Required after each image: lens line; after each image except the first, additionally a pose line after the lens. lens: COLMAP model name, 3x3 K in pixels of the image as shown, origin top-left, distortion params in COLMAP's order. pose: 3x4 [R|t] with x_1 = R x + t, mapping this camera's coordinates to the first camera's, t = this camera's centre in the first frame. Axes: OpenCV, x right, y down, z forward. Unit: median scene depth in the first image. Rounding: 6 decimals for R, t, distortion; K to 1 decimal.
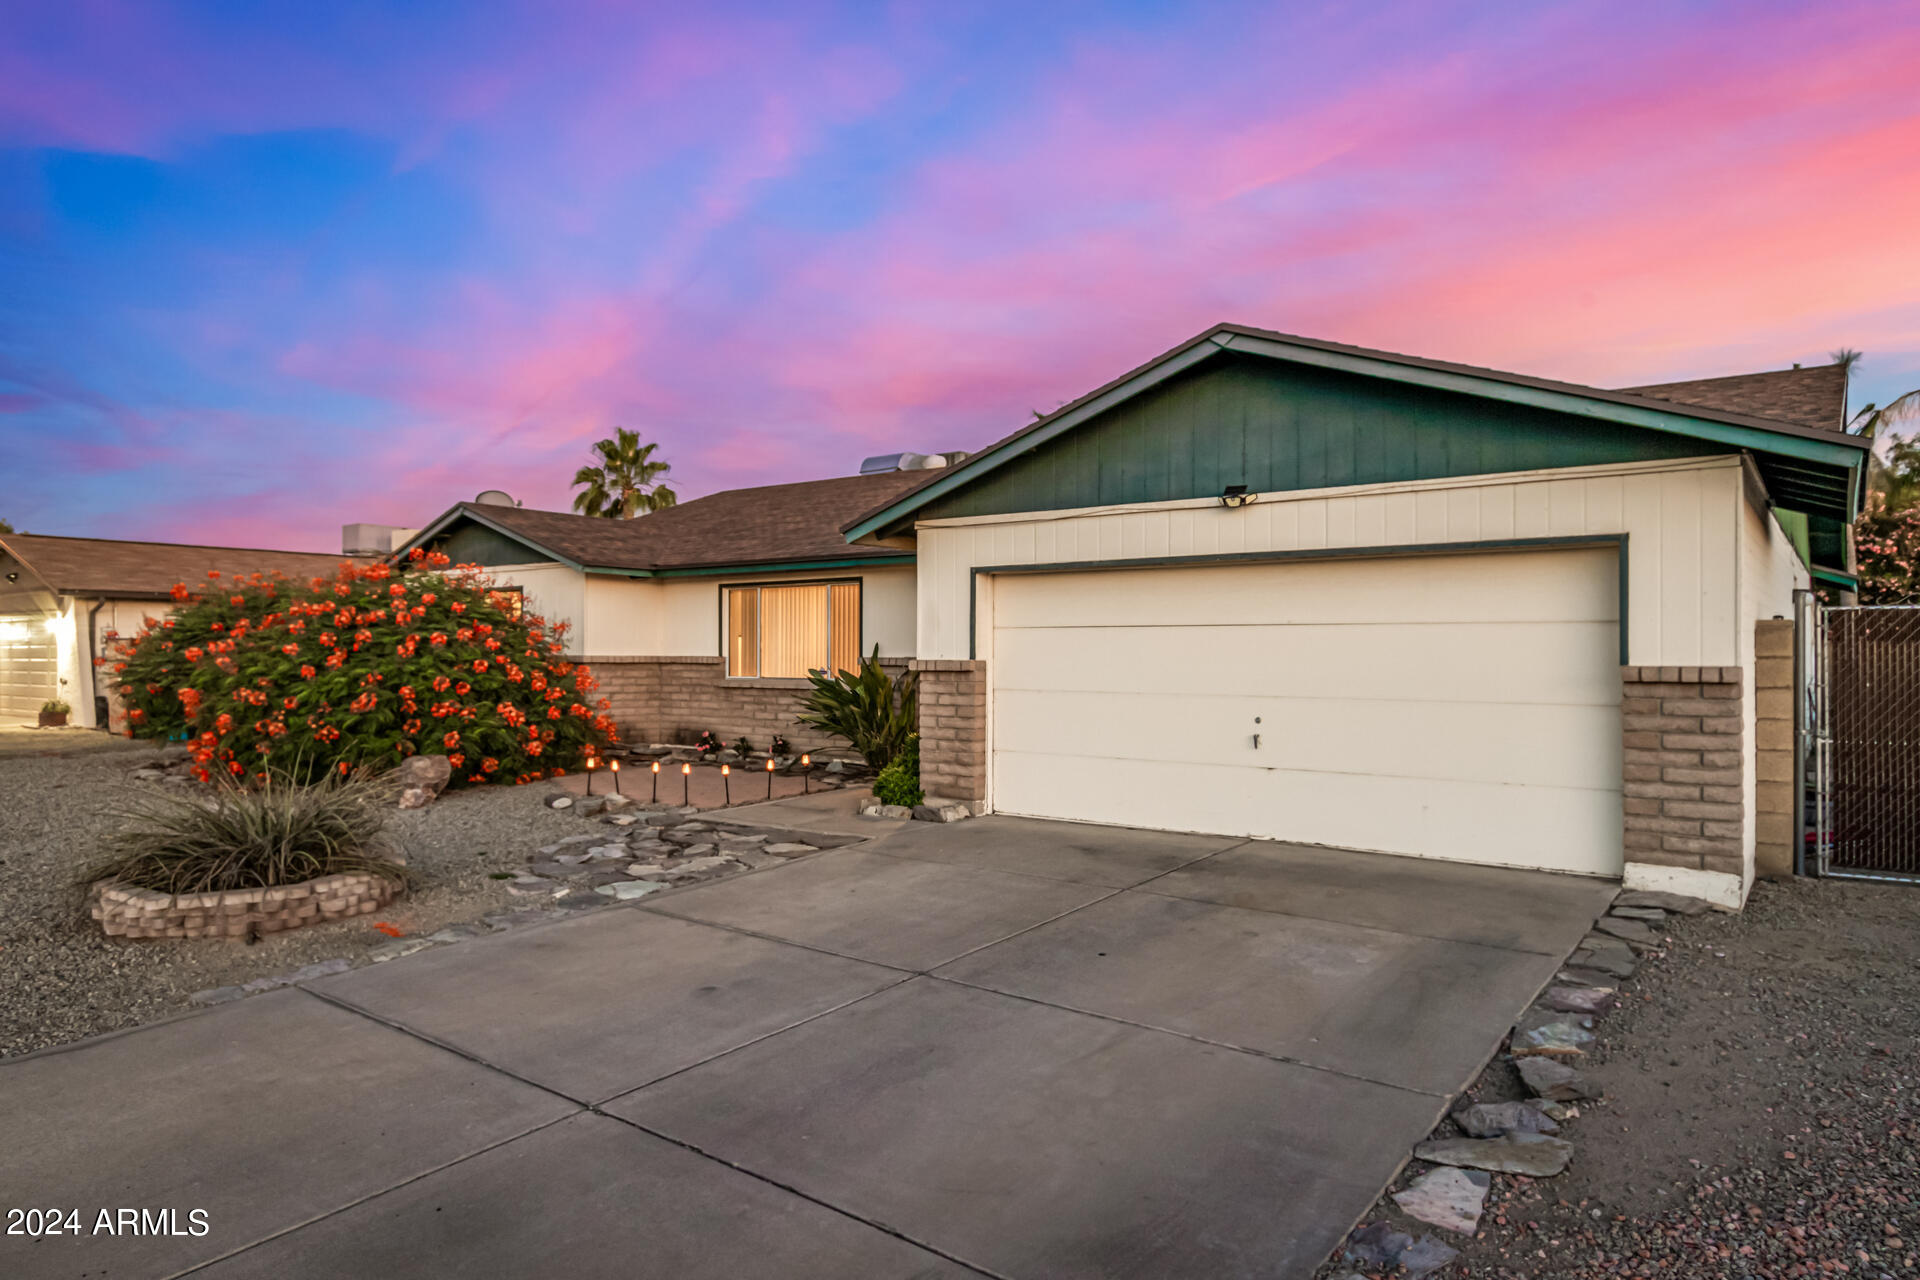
lens RADIAL K [[1127.7, 0, 961.1], [0, 1127.7, 639.0], [0, 0, 1]] dist [0.000397, 0.000261]
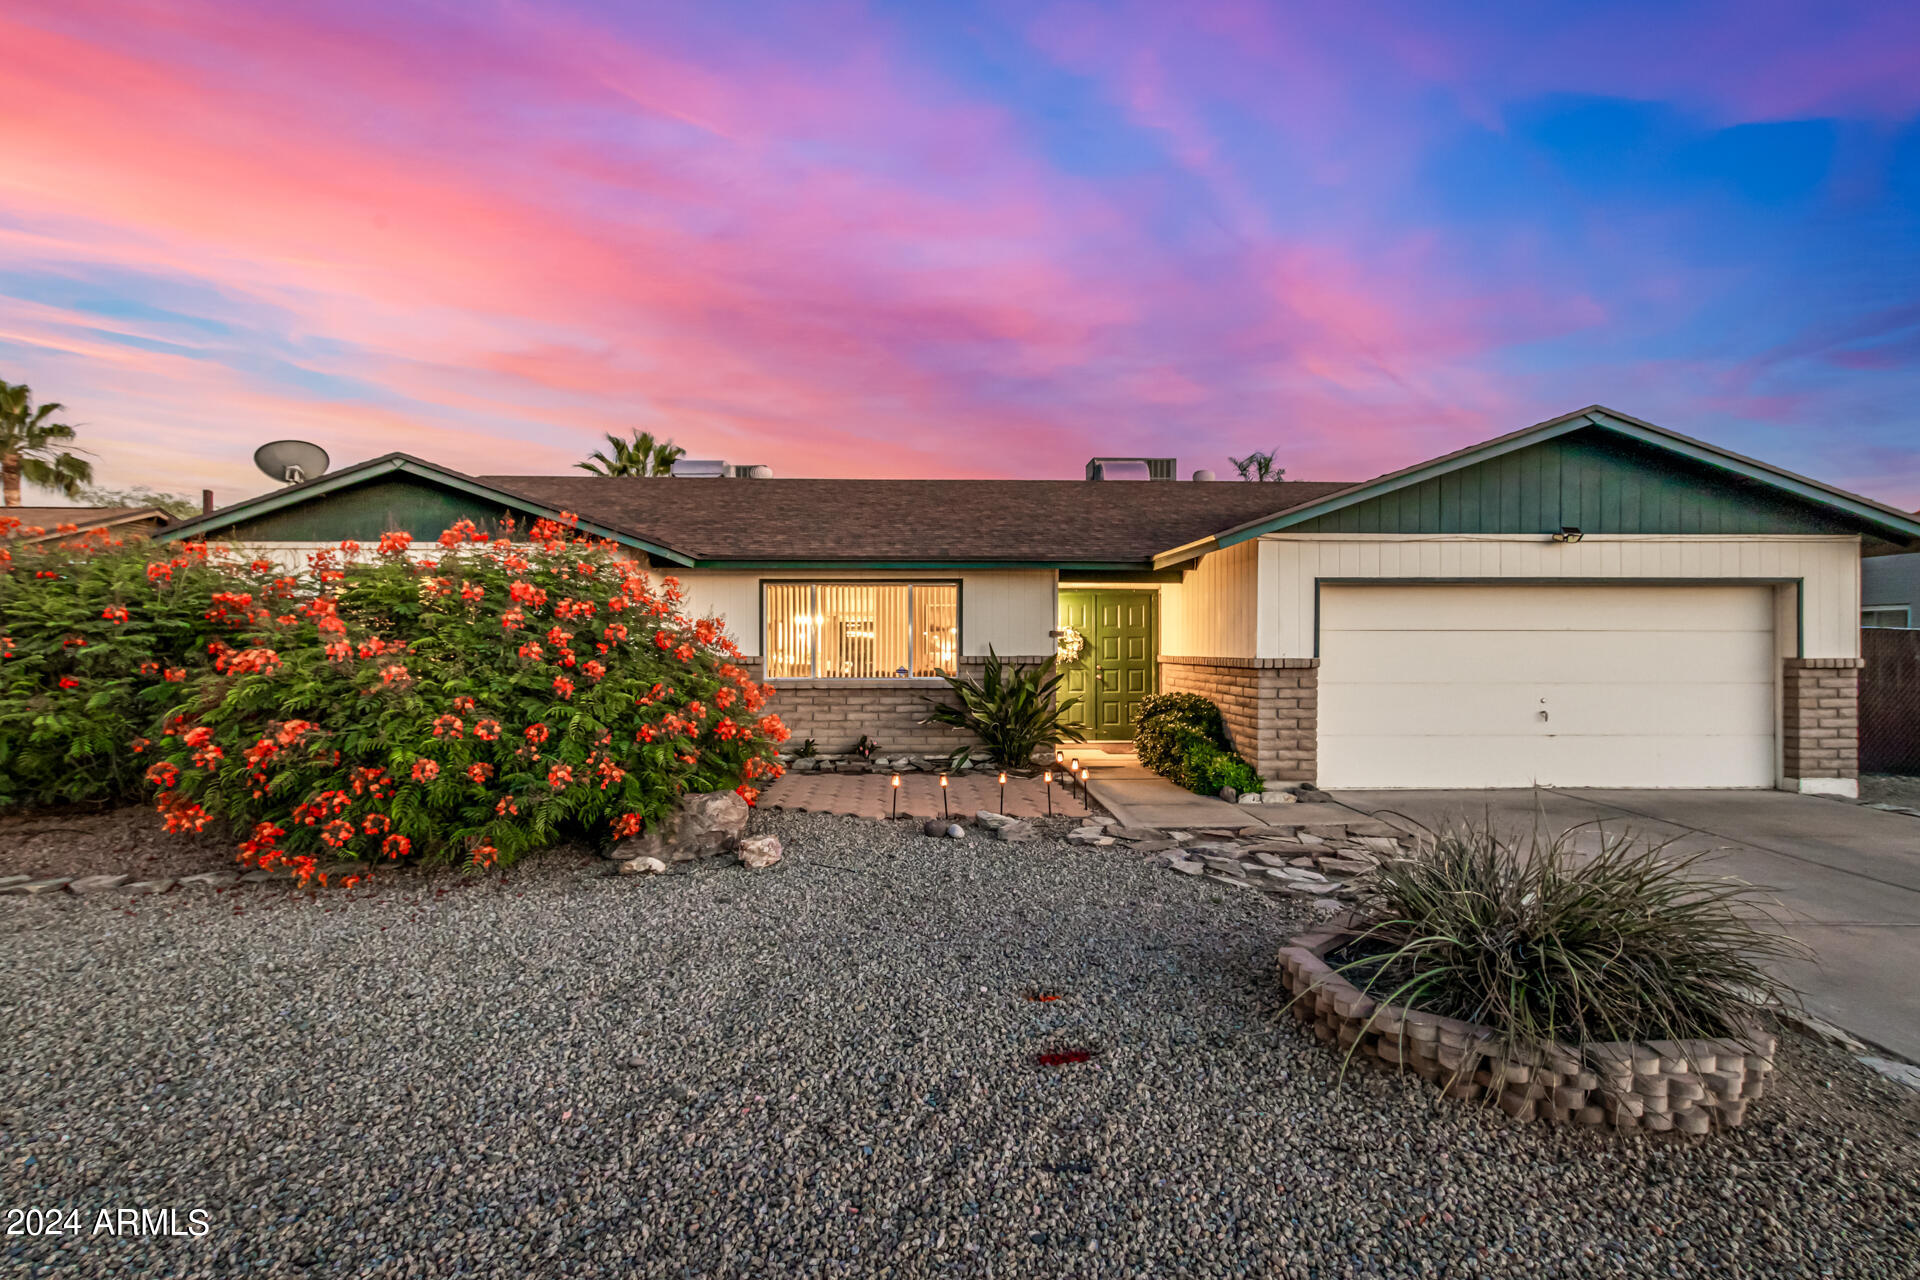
lens RADIAL K [[872.0, 0, 957.0], [0, 872.0, 646.5], [0, 0, 1]] dist [0.001258, 0.000100]
pose [[0.803472, -0.001671, 0.595340, -0.810743], [-0.003962, 0.999959, 0.008154, 0.000977], [-0.595329, -0.008910, 0.803432, 0.502366]]
